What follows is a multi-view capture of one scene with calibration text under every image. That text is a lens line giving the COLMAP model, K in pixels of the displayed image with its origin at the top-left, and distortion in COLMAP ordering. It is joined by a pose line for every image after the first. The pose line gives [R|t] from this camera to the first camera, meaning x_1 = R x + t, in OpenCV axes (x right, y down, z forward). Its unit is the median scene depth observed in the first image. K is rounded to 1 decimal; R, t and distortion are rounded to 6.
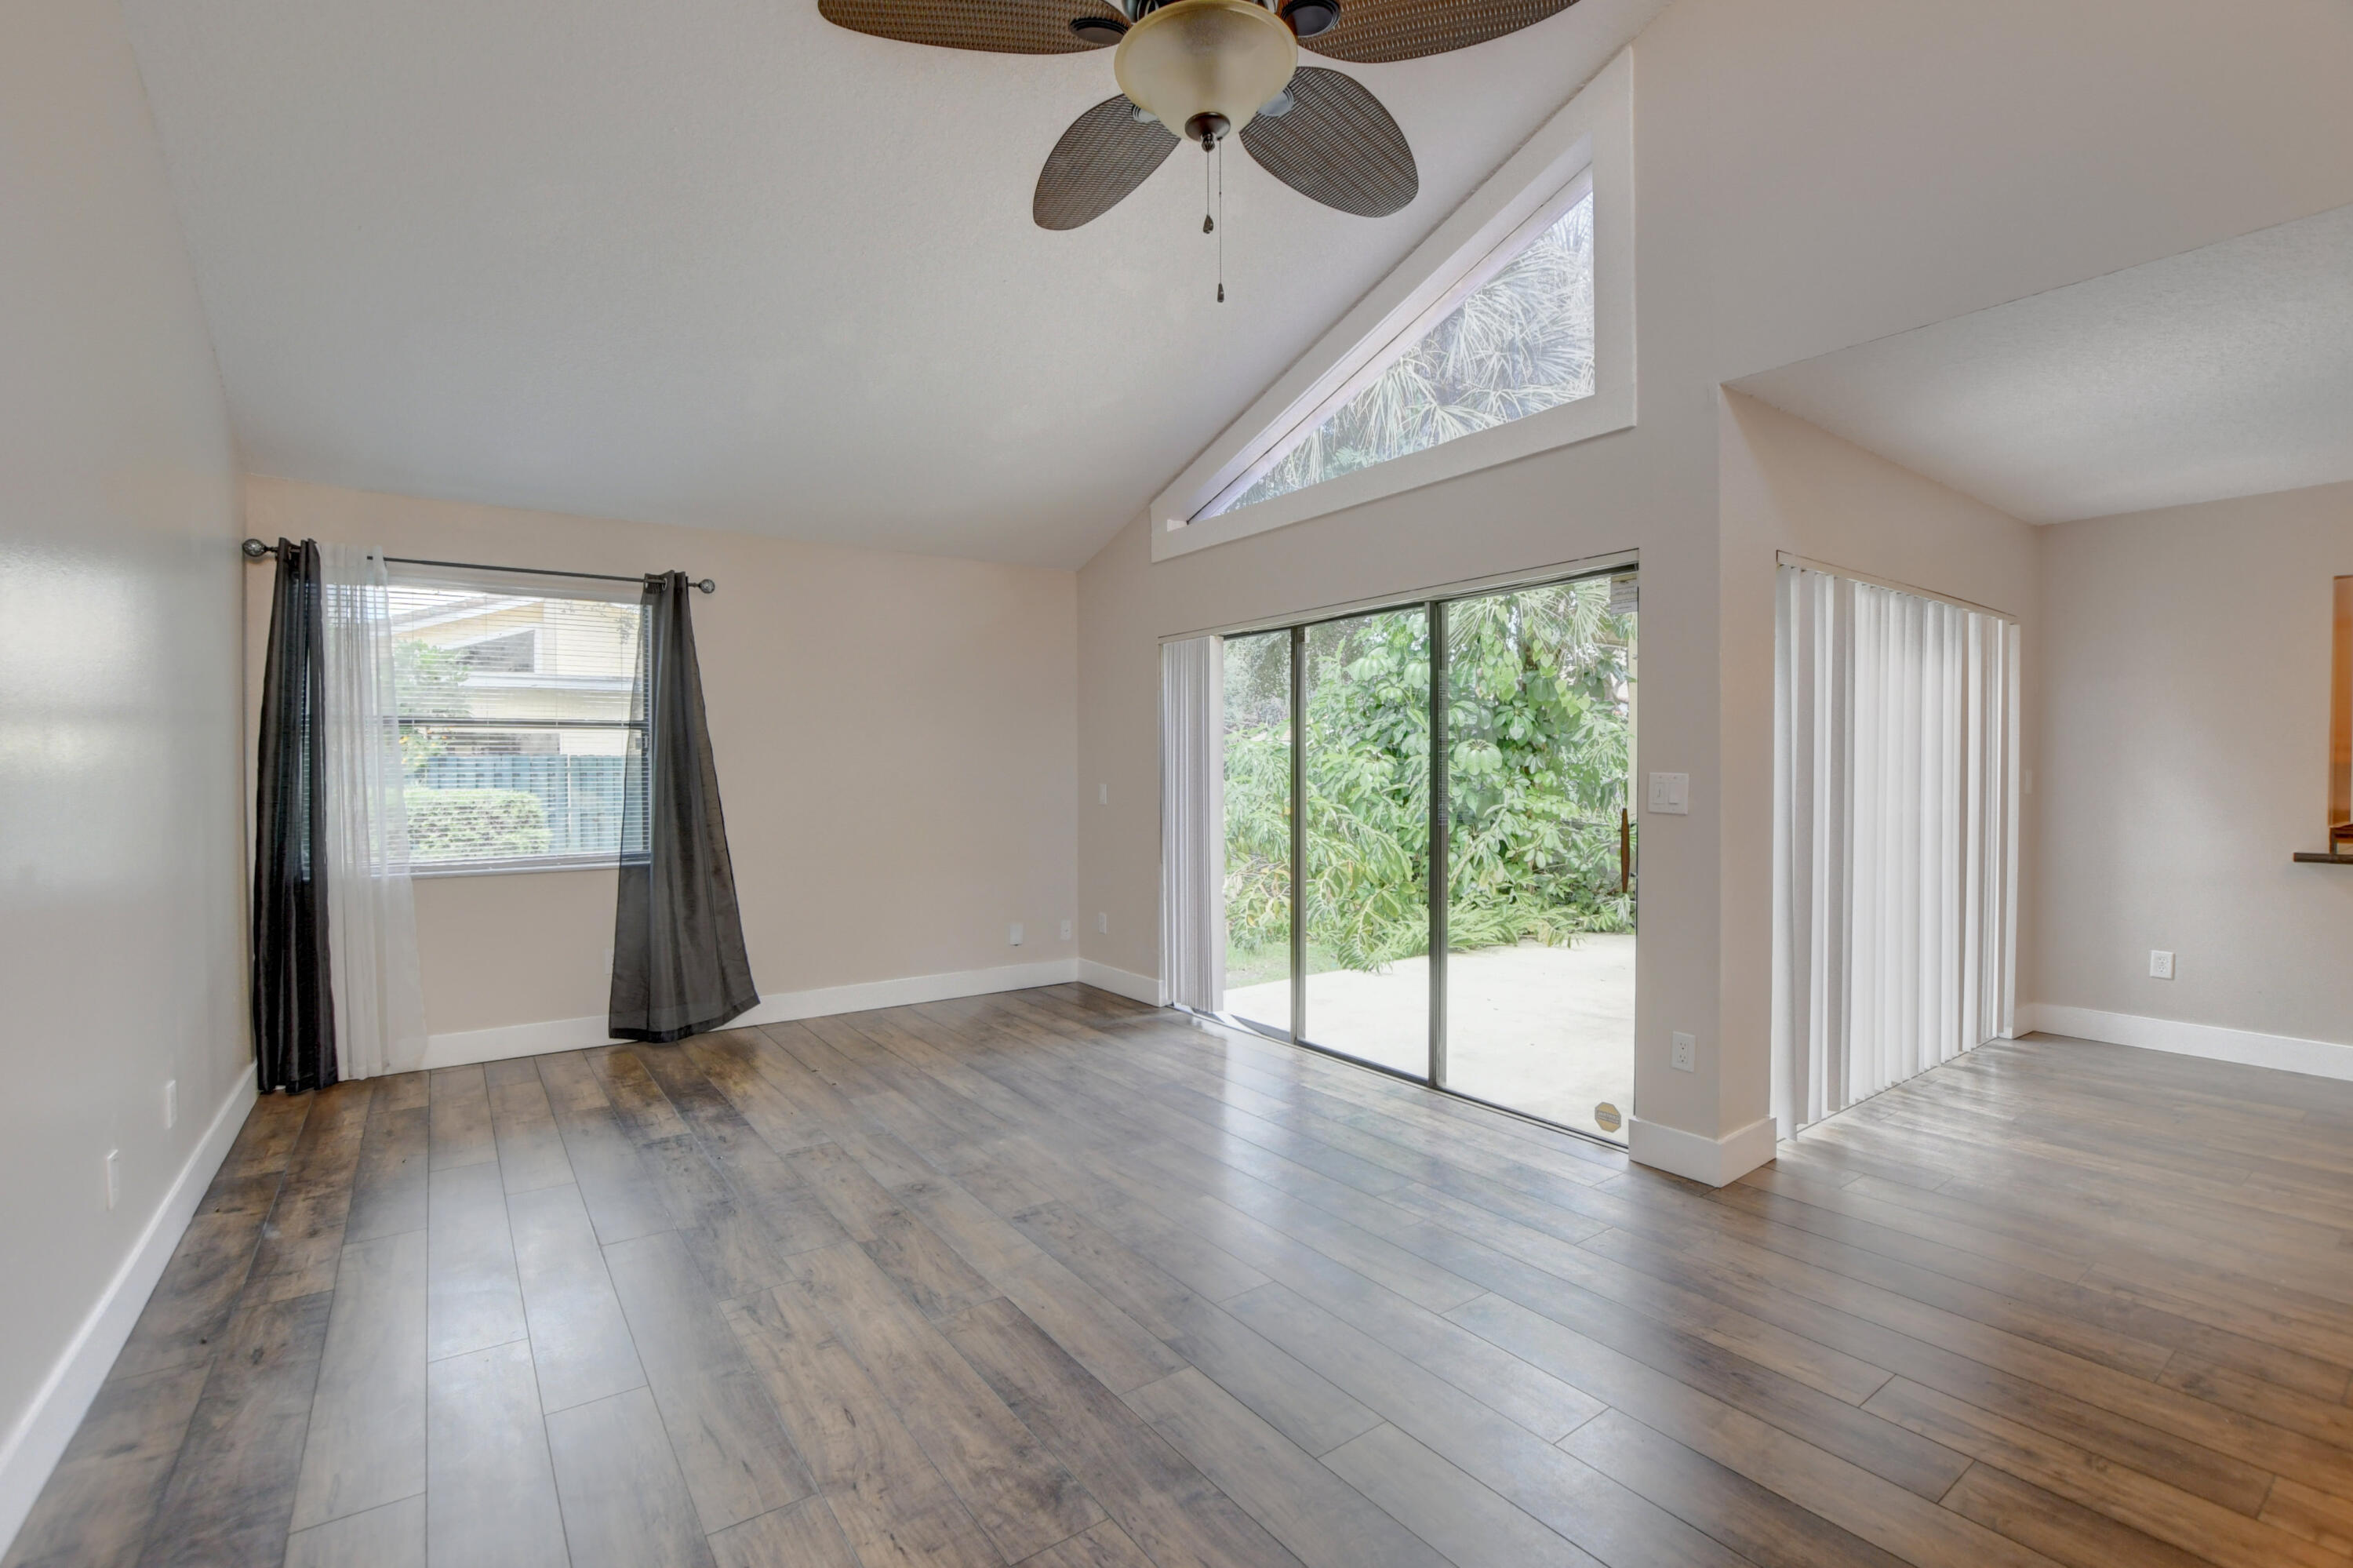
lens RADIAL K [[1035.0, 0, 1177.3], [0, 1035.0, 764.6], [0, 0, 1]] dist [-0.013612, -0.000013]
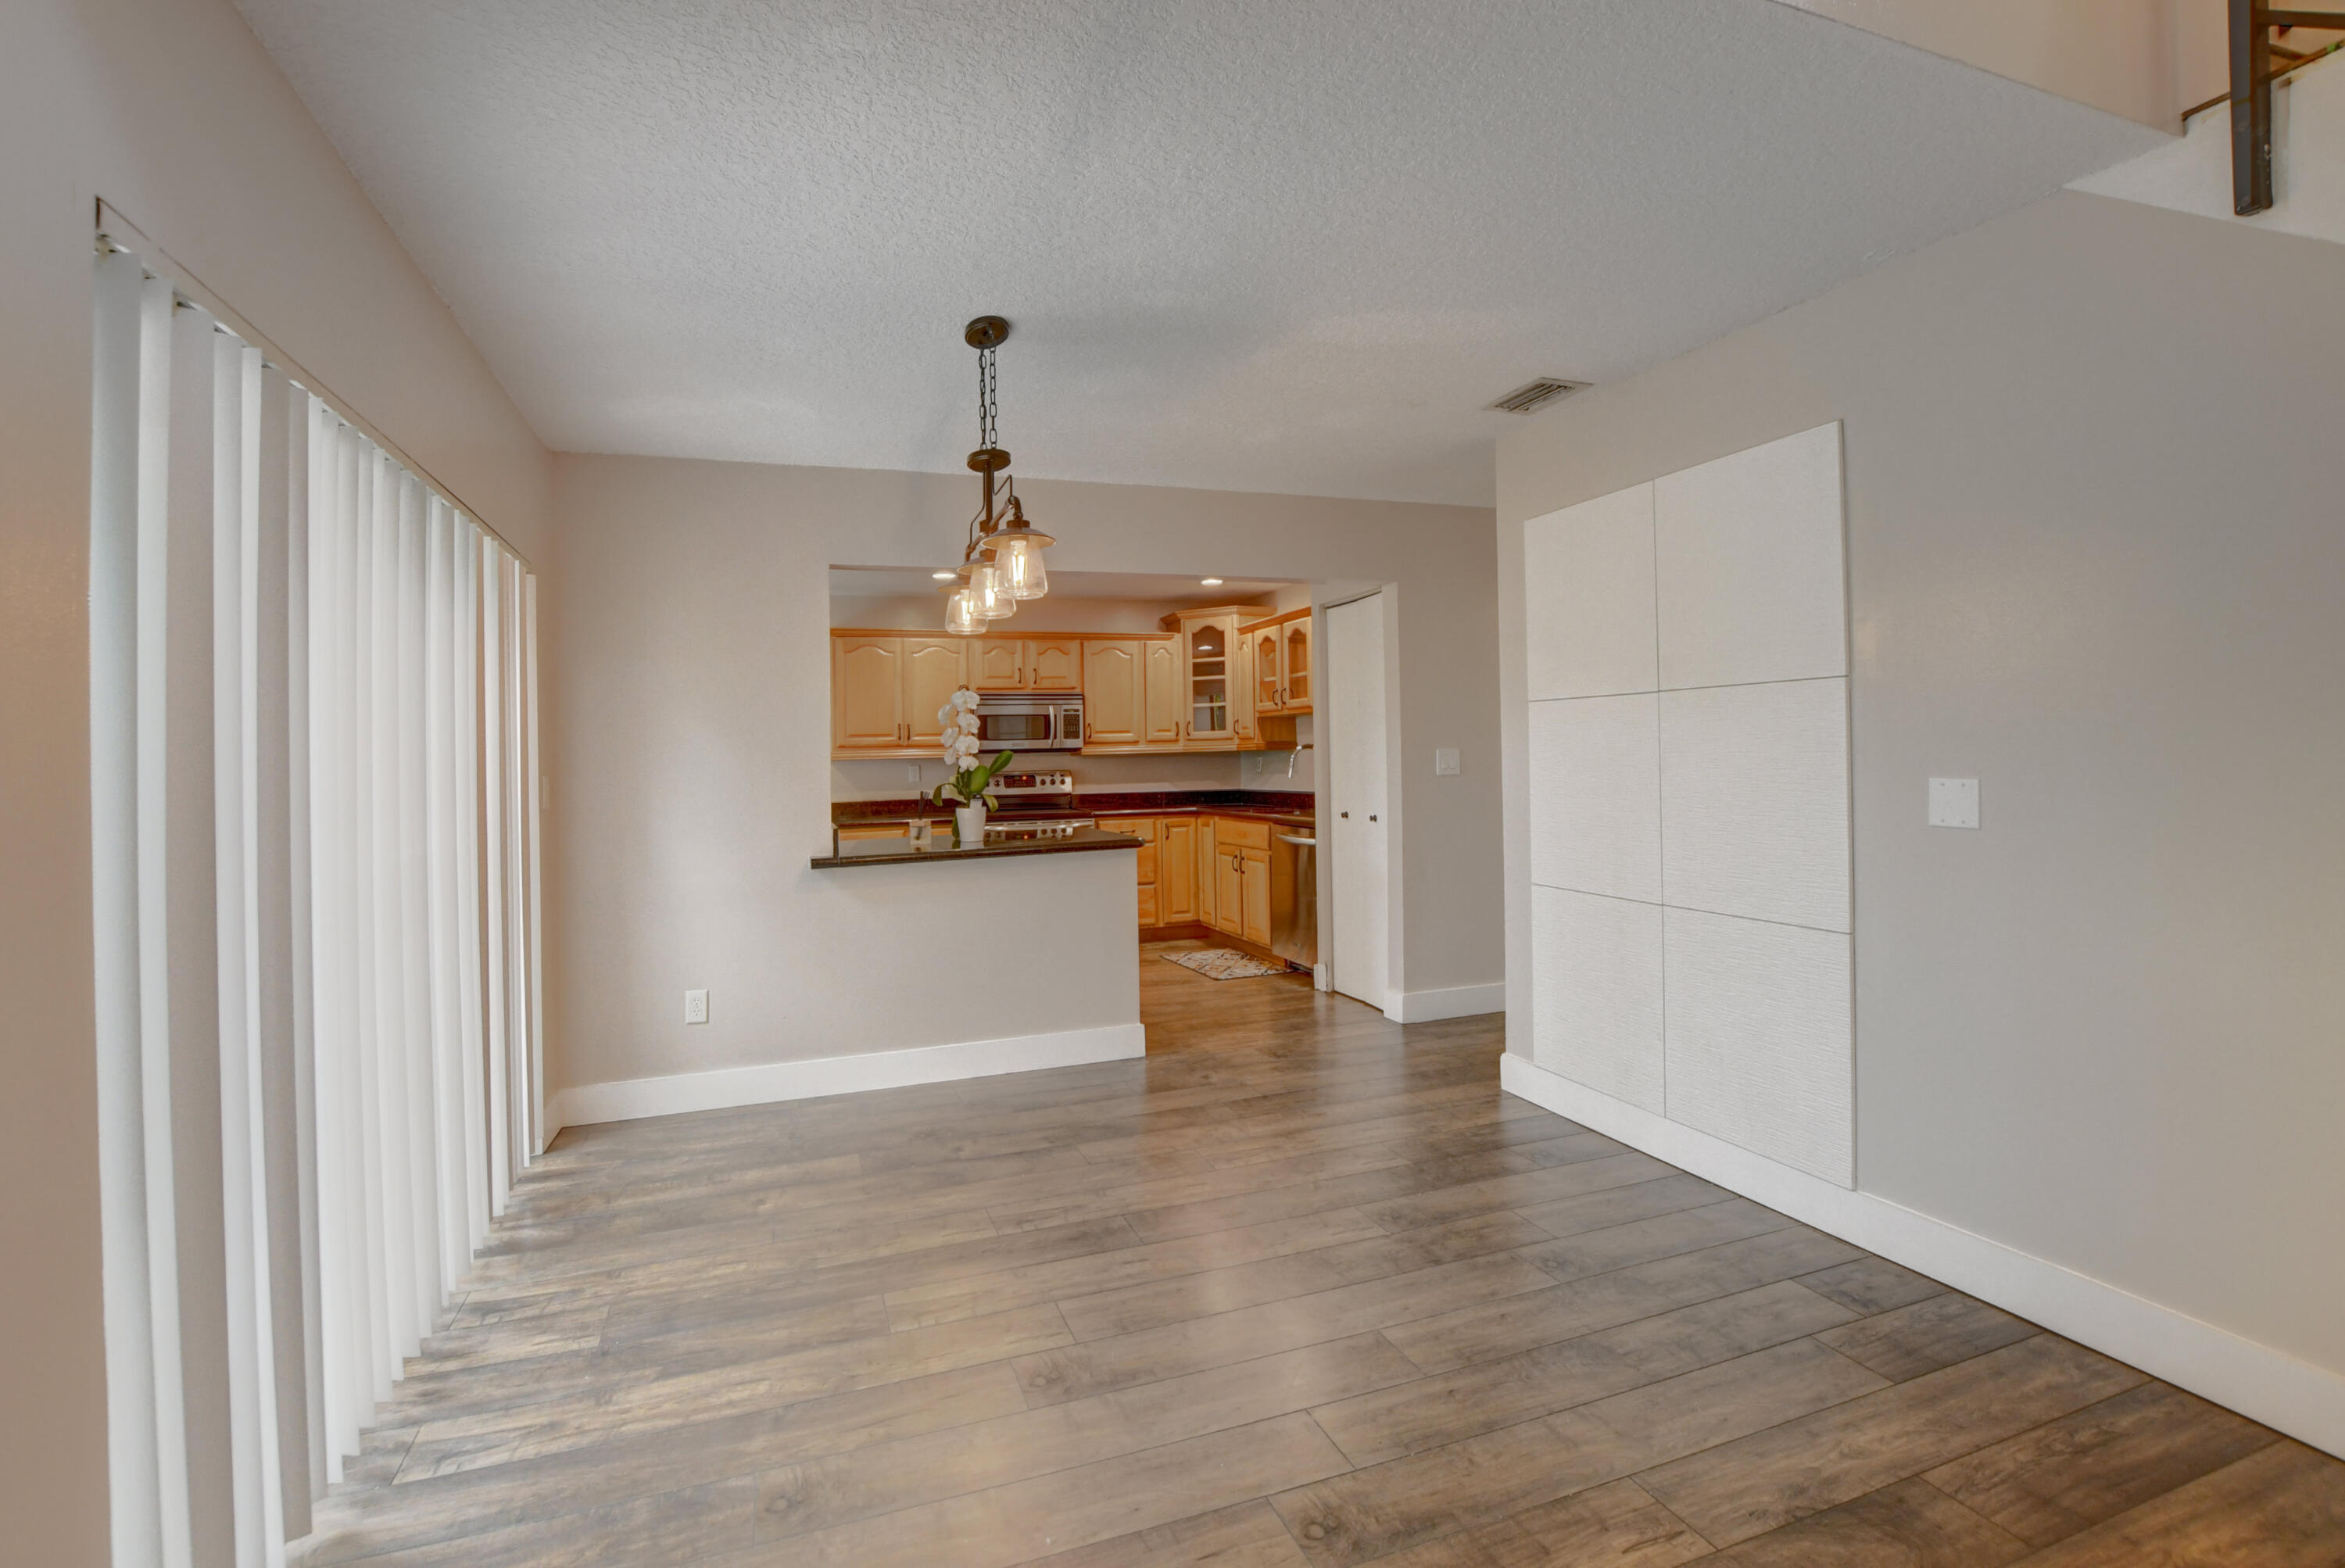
lens RADIAL K [[1070.7, 0, 1129.0], [0, 1070.7, 749.9], [0, 0, 1]] dist [-0.023211, -0.000292]
pose [[0.303585, -0.001379, 0.952803, 0.350522], [0.025948, 0.999640, -0.006821, 0.003469], [-0.952451, 0.026794, 0.303511, 0.562392]]
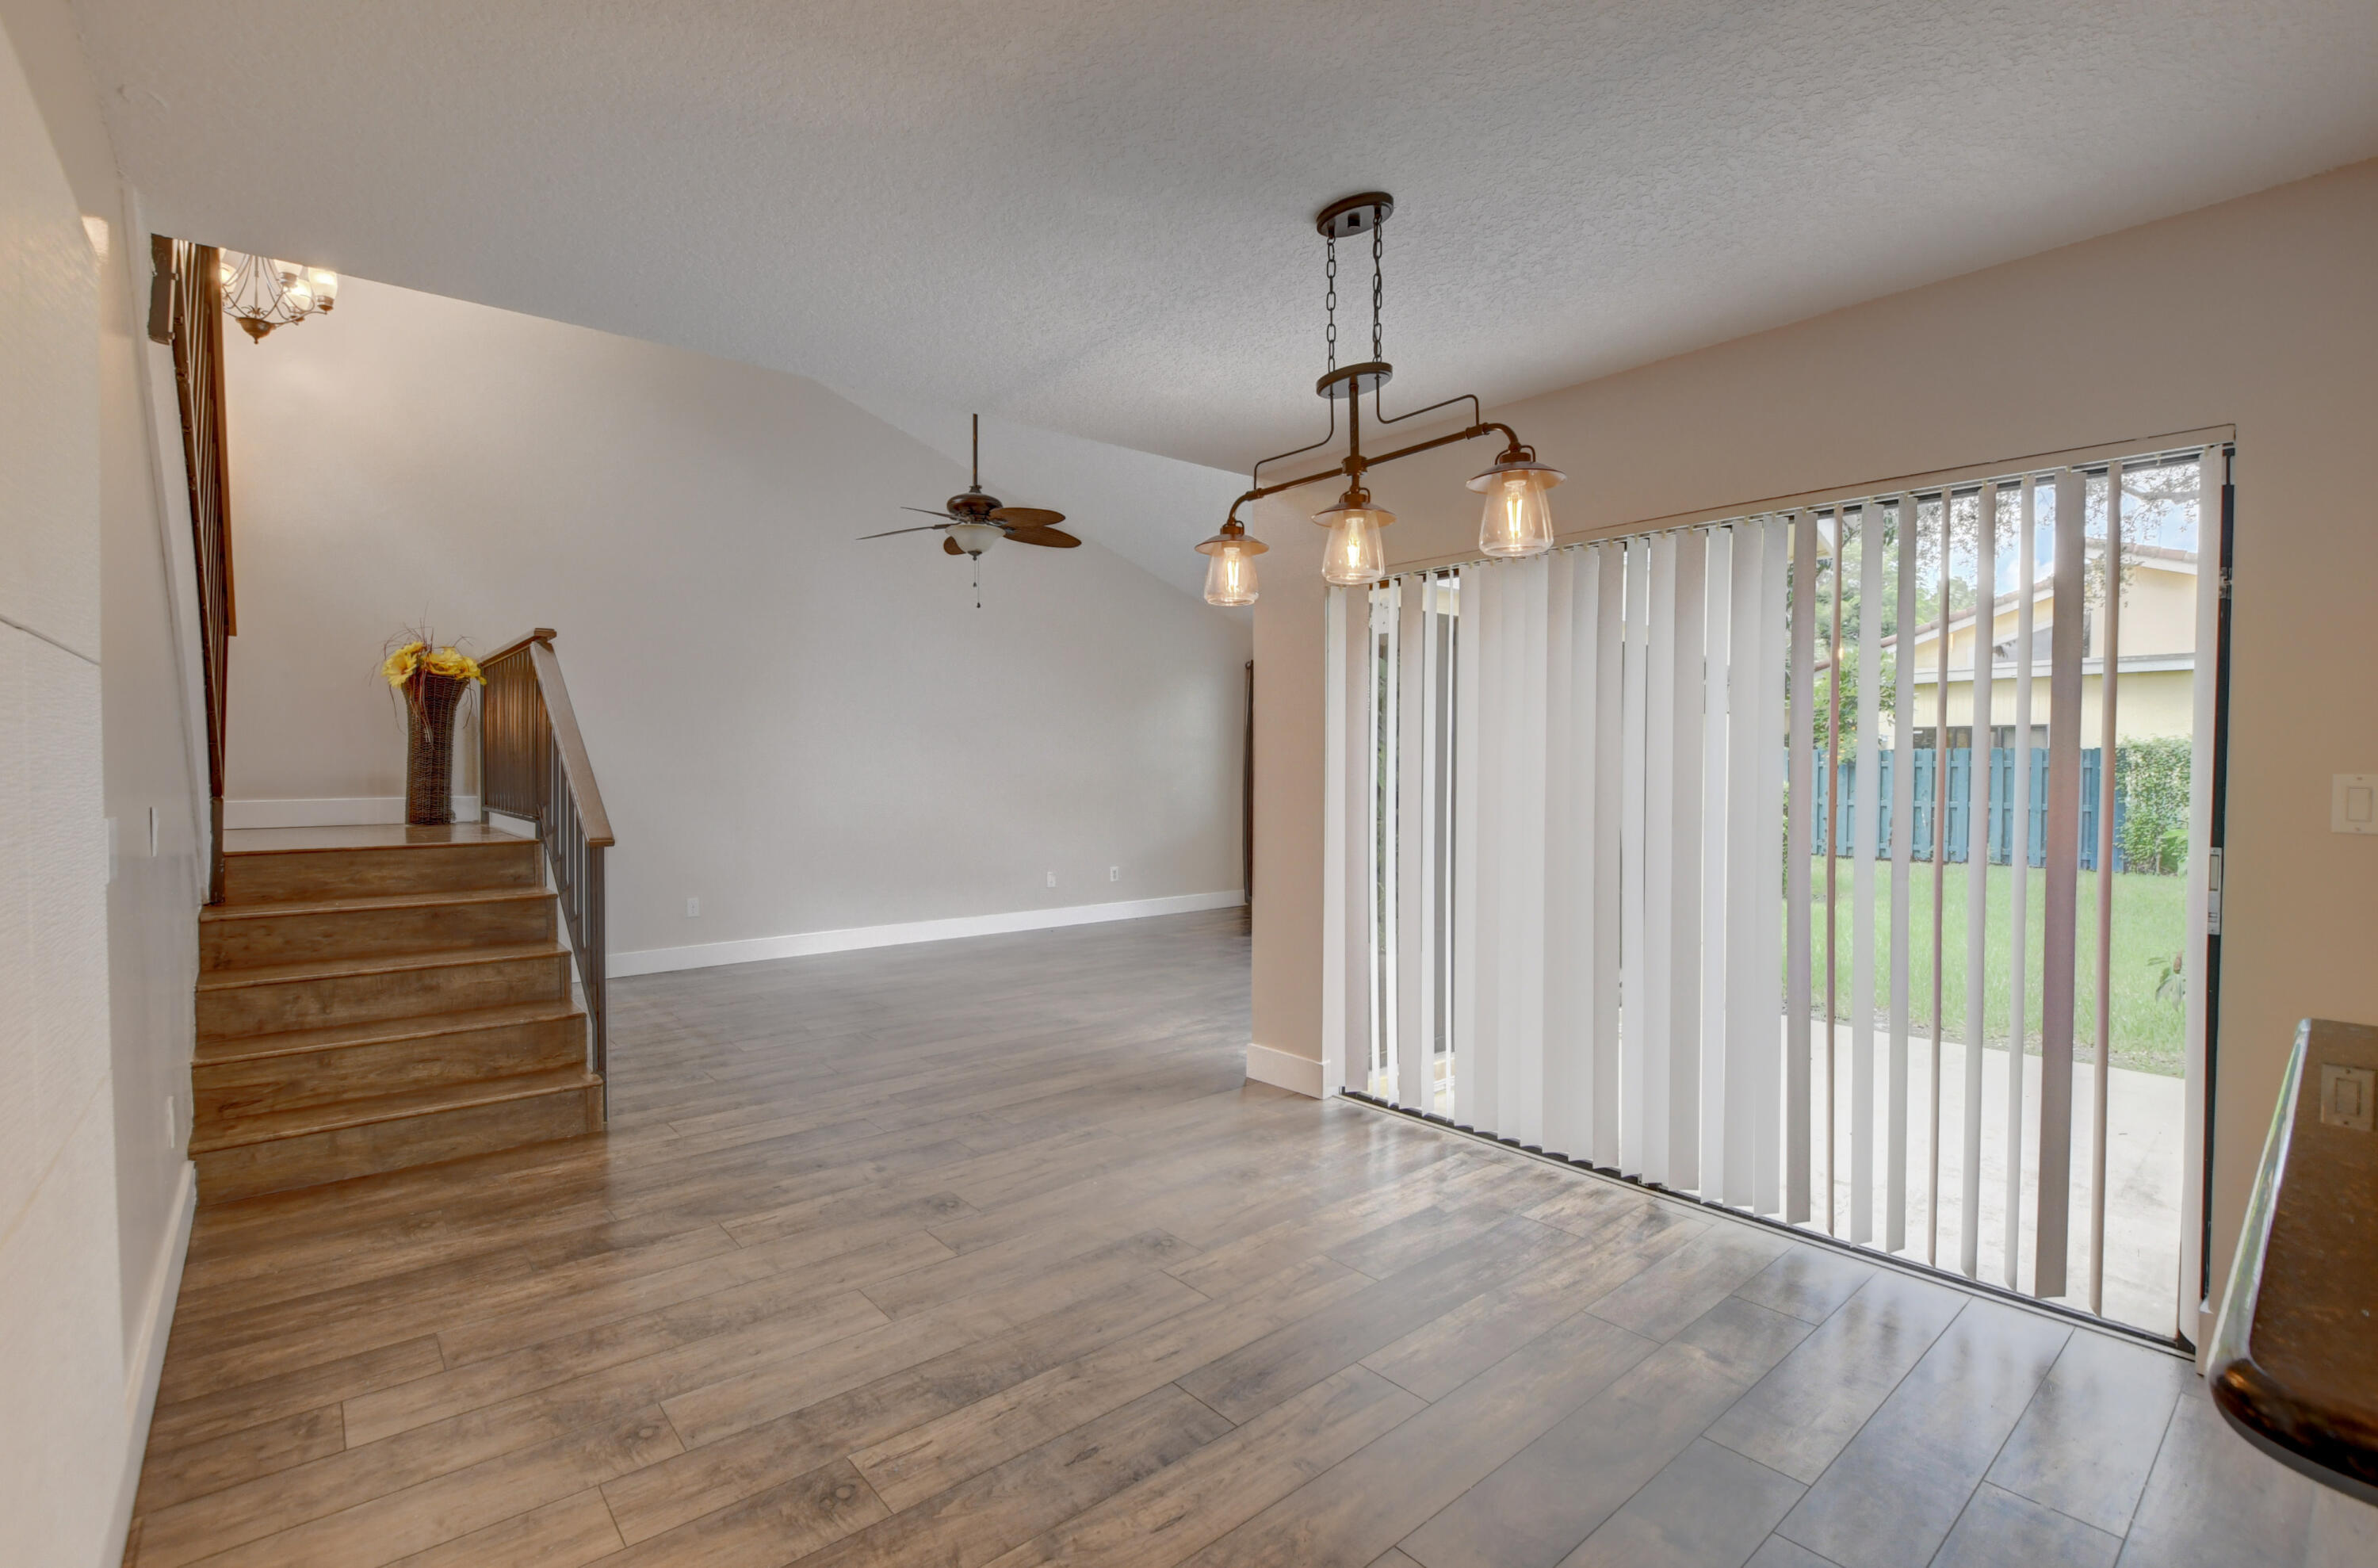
lens RADIAL K [[1057.8, 0, 1149.3], [0, 1057.8, 785.0], [0, 0, 1]] dist [-0.017743, -0.000047]
pose [[0.054964, 0.022471, -0.998235, 1.801549], [0.000984, 0.999745, 0.022559, 0.003940], [0.998488, -0.002222, 0.054928, 0.767637]]
